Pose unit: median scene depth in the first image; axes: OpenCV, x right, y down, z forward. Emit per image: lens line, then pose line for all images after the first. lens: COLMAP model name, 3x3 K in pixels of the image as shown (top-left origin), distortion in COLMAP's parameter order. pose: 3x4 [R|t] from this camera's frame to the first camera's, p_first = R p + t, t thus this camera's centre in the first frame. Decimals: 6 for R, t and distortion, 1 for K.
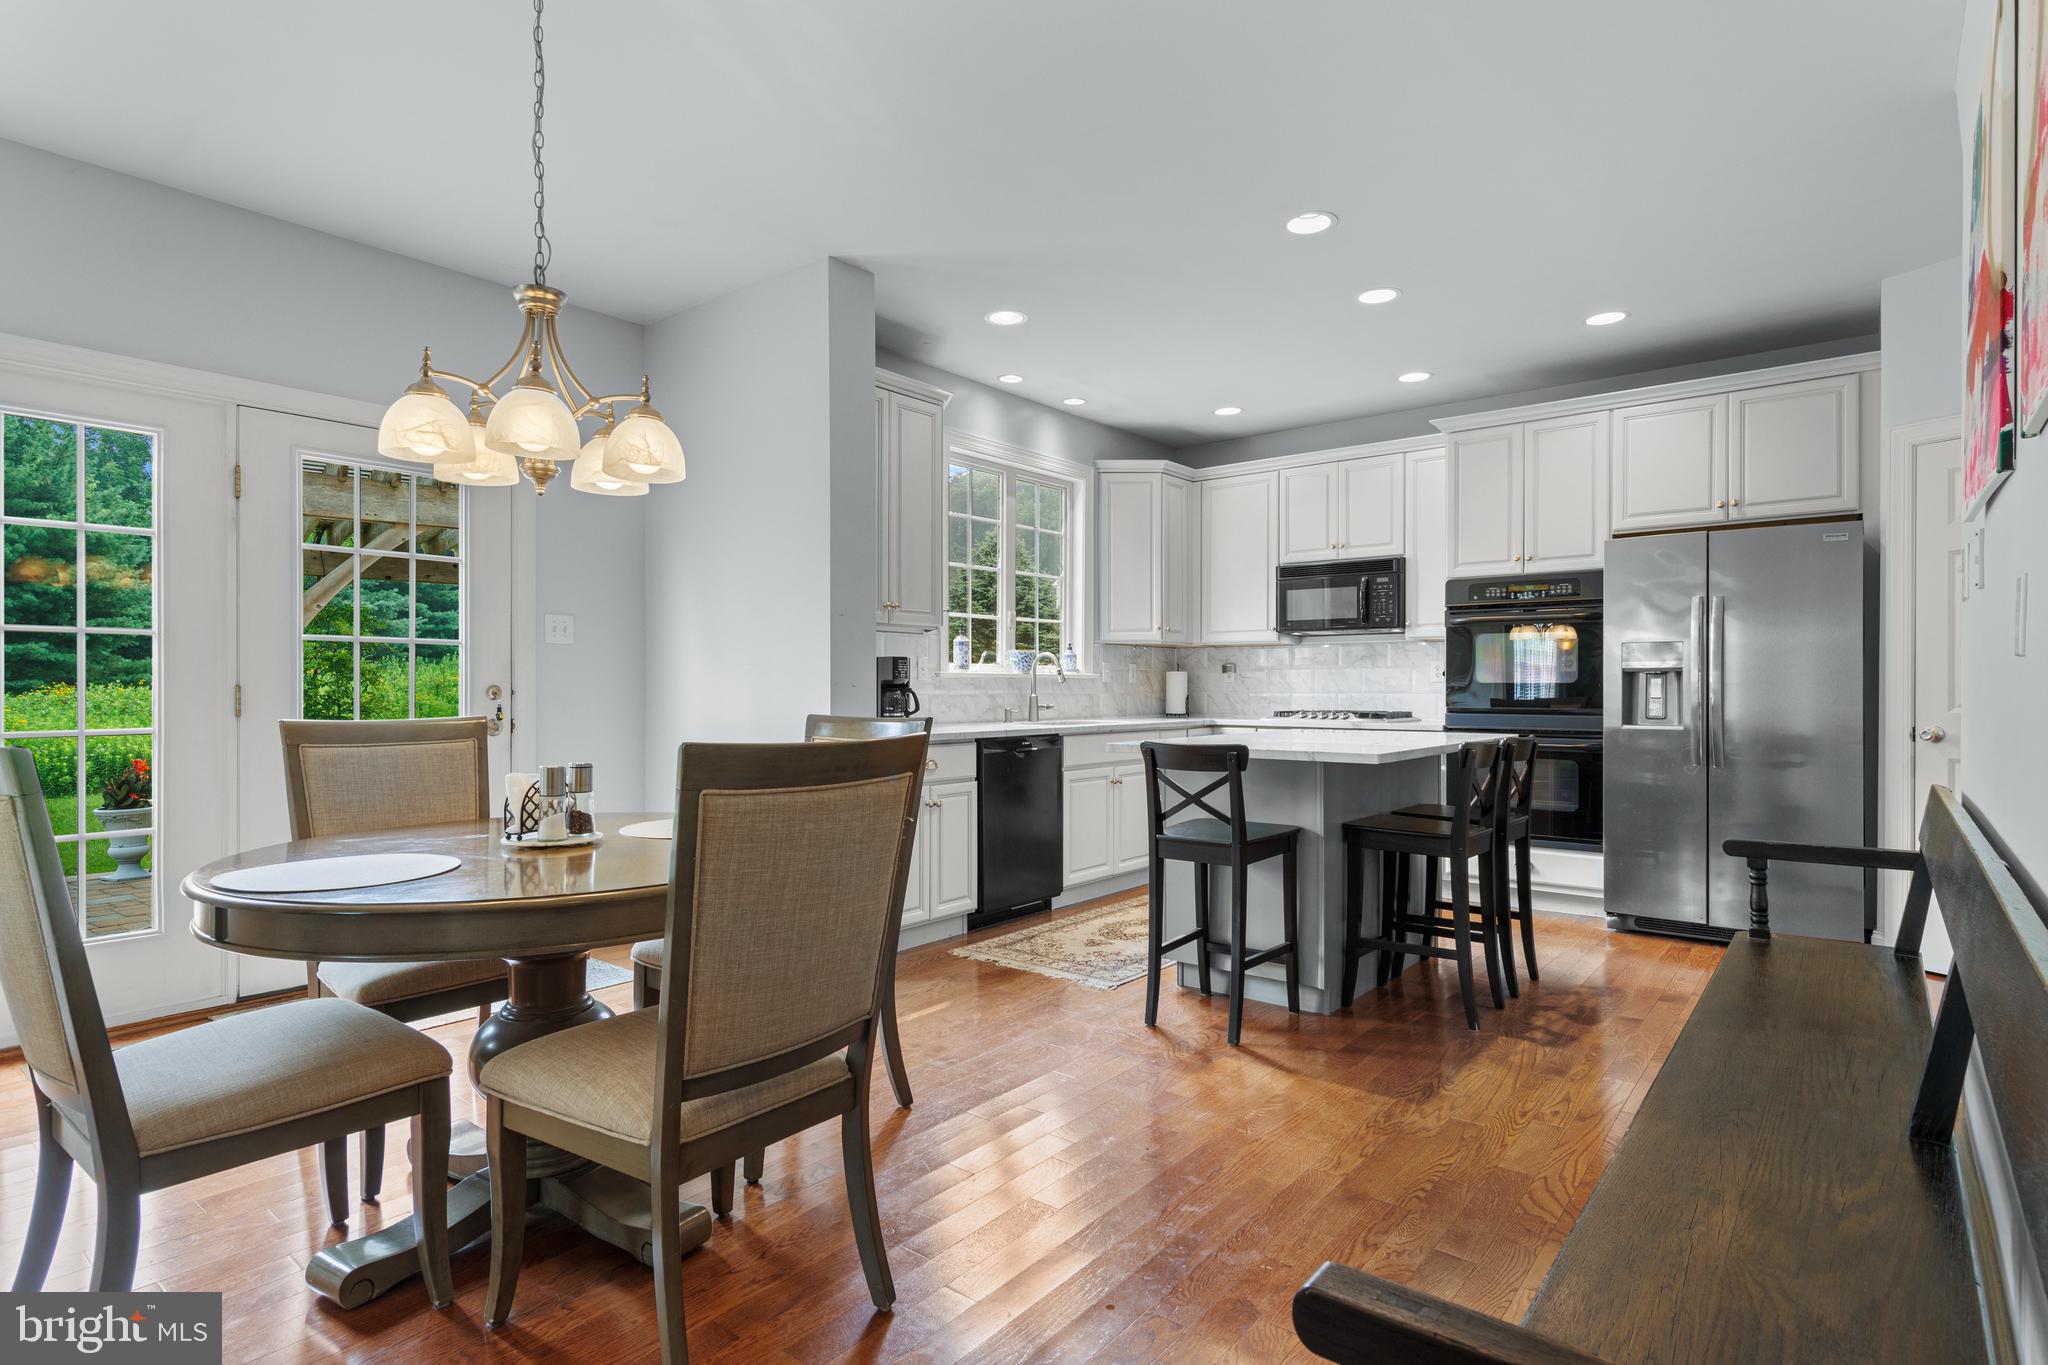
lens RADIAL K [[1050.0, 0, 1024.0], [0, 1050.0, 682.5], [0, 0, 1]] dist [0.010773, -0.000786]
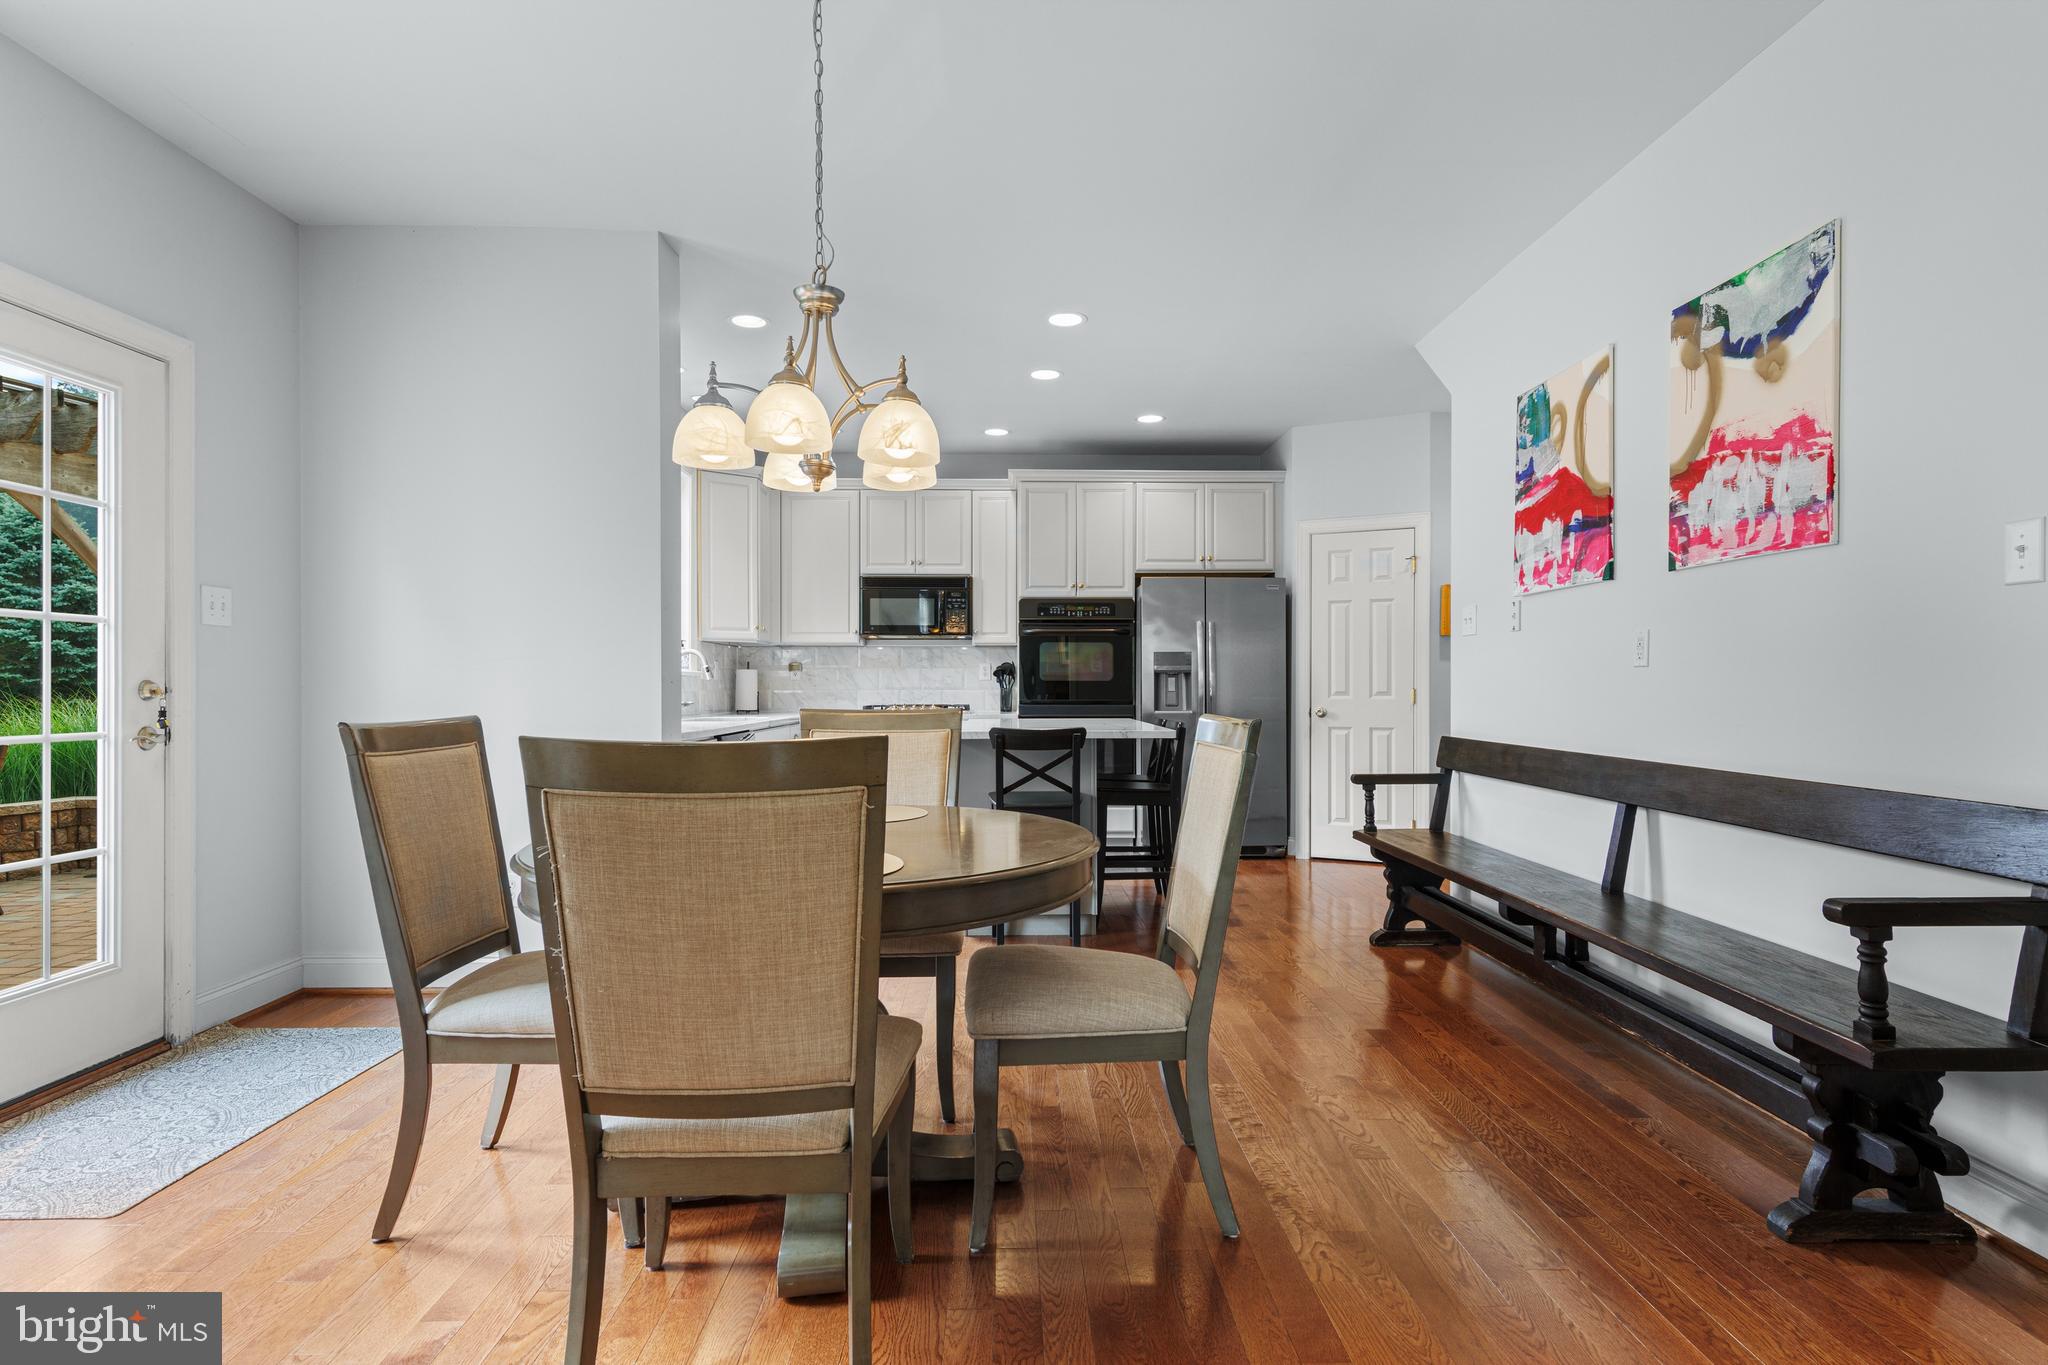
lens RADIAL K [[1043.7, 0, 1027.2], [0, 1043.7, 694.5], [0, 0, 1]] dist [0.011156, -0.000996]
pose [[0.765040, -0.006572, 0.643949, -0.450832], [-0.001227, 0.999931, 0.011663, 0.002748], [-0.643982, -0.009713, 0.764979, 0.046646]]
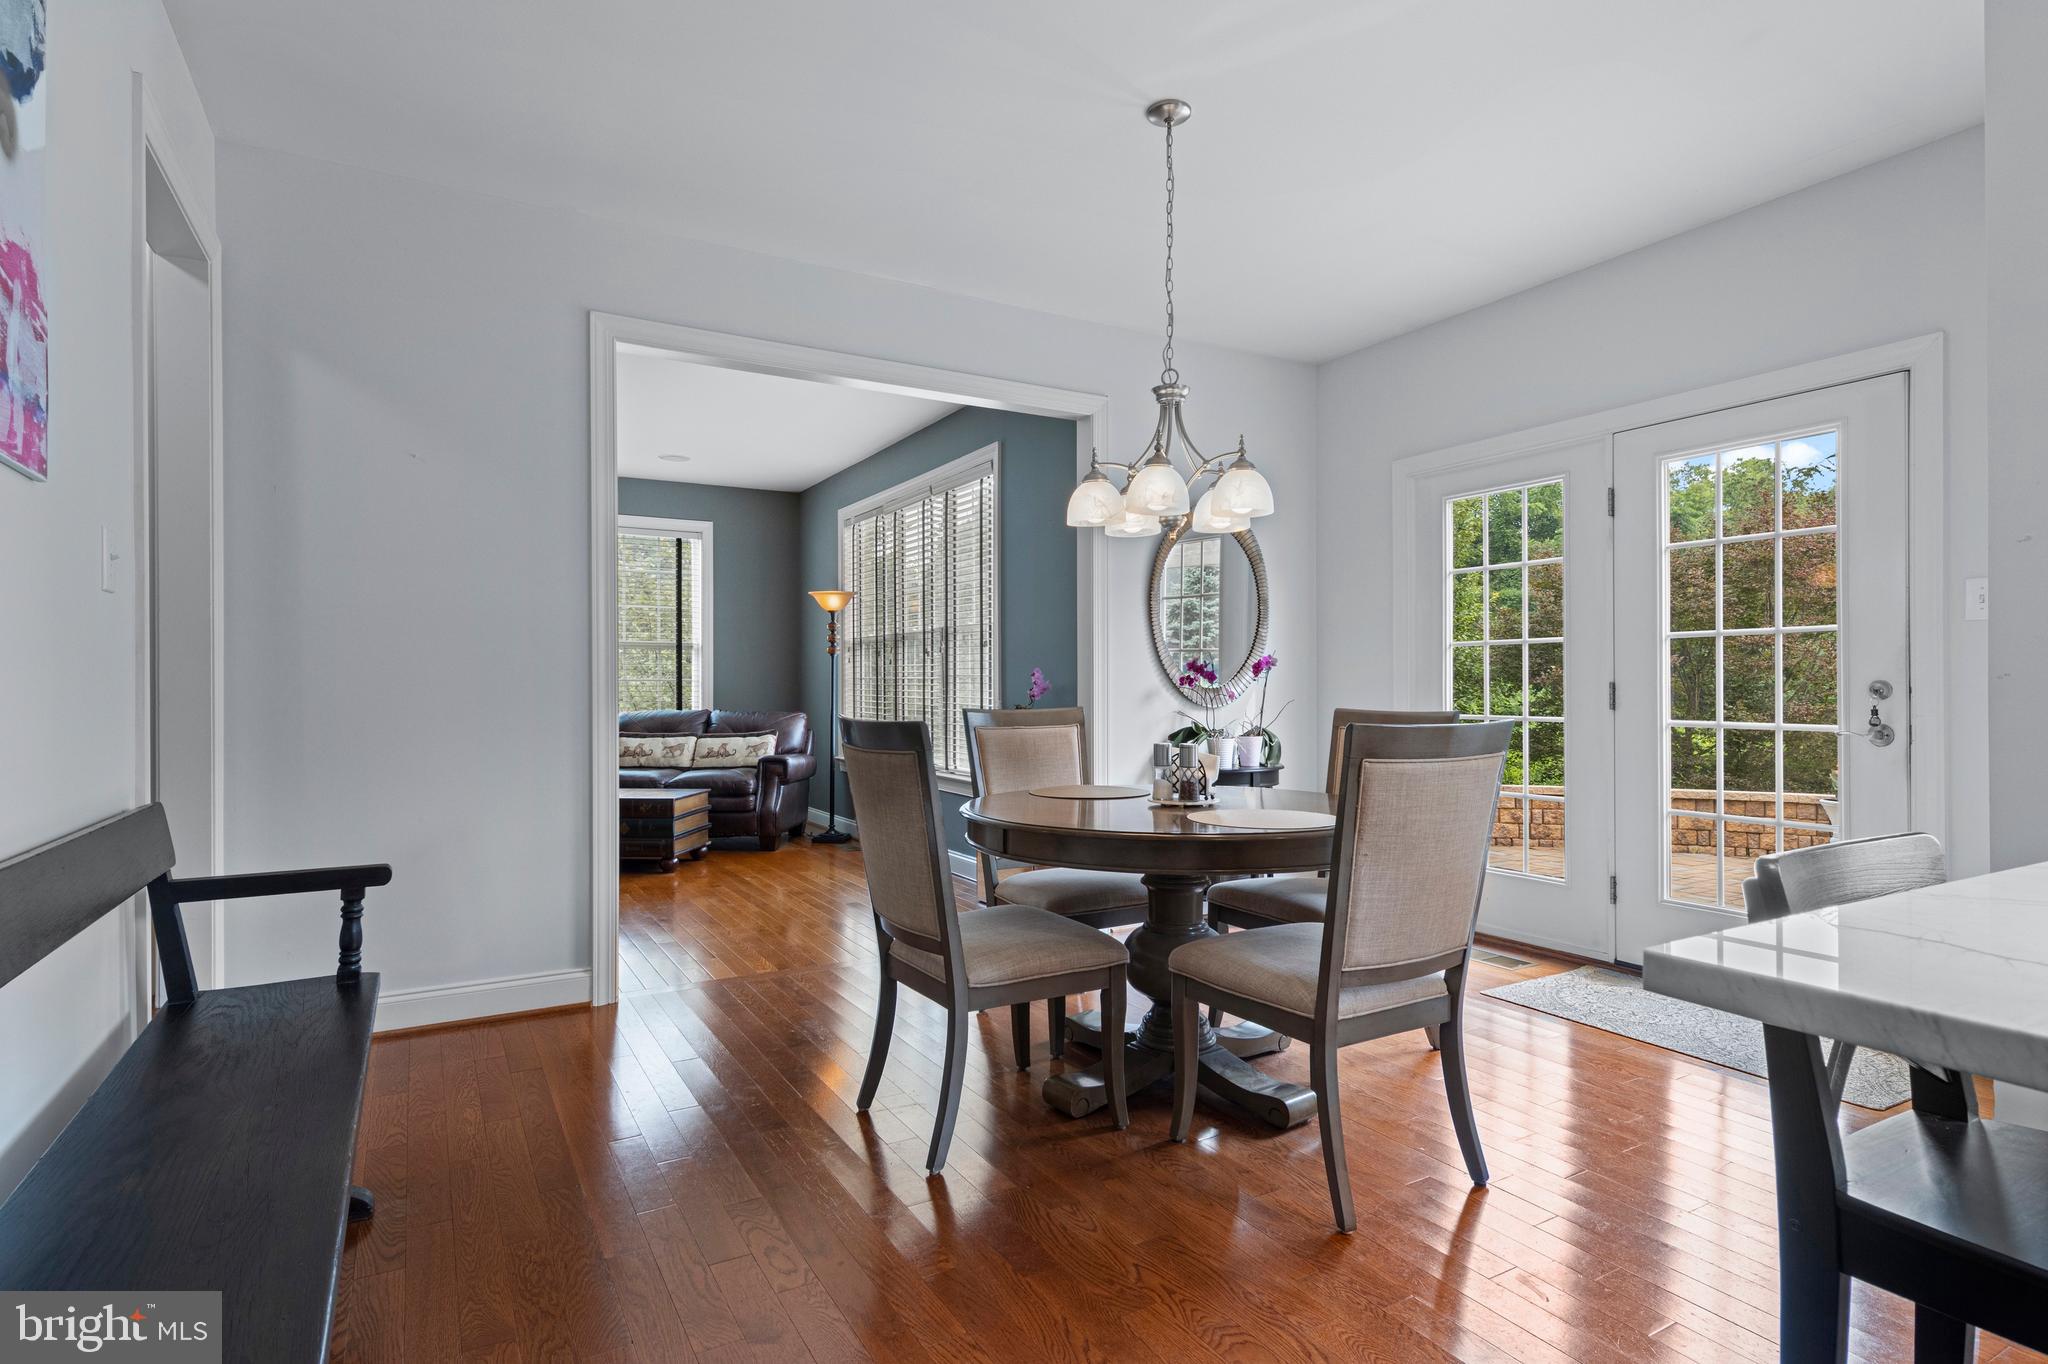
lens RADIAL K [[1050.0, 0, 1024.0], [0, 1050.0, 682.0], [0, 0, 1]] dist [0.010773, -0.000786]
pose [[-0.362829, -0.003052, -0.931851, 0.399674], [0.006664, 0.999961, -0.005870, 0.003928], [0.931832, -0.008340, -0.362794, 0.616393]]
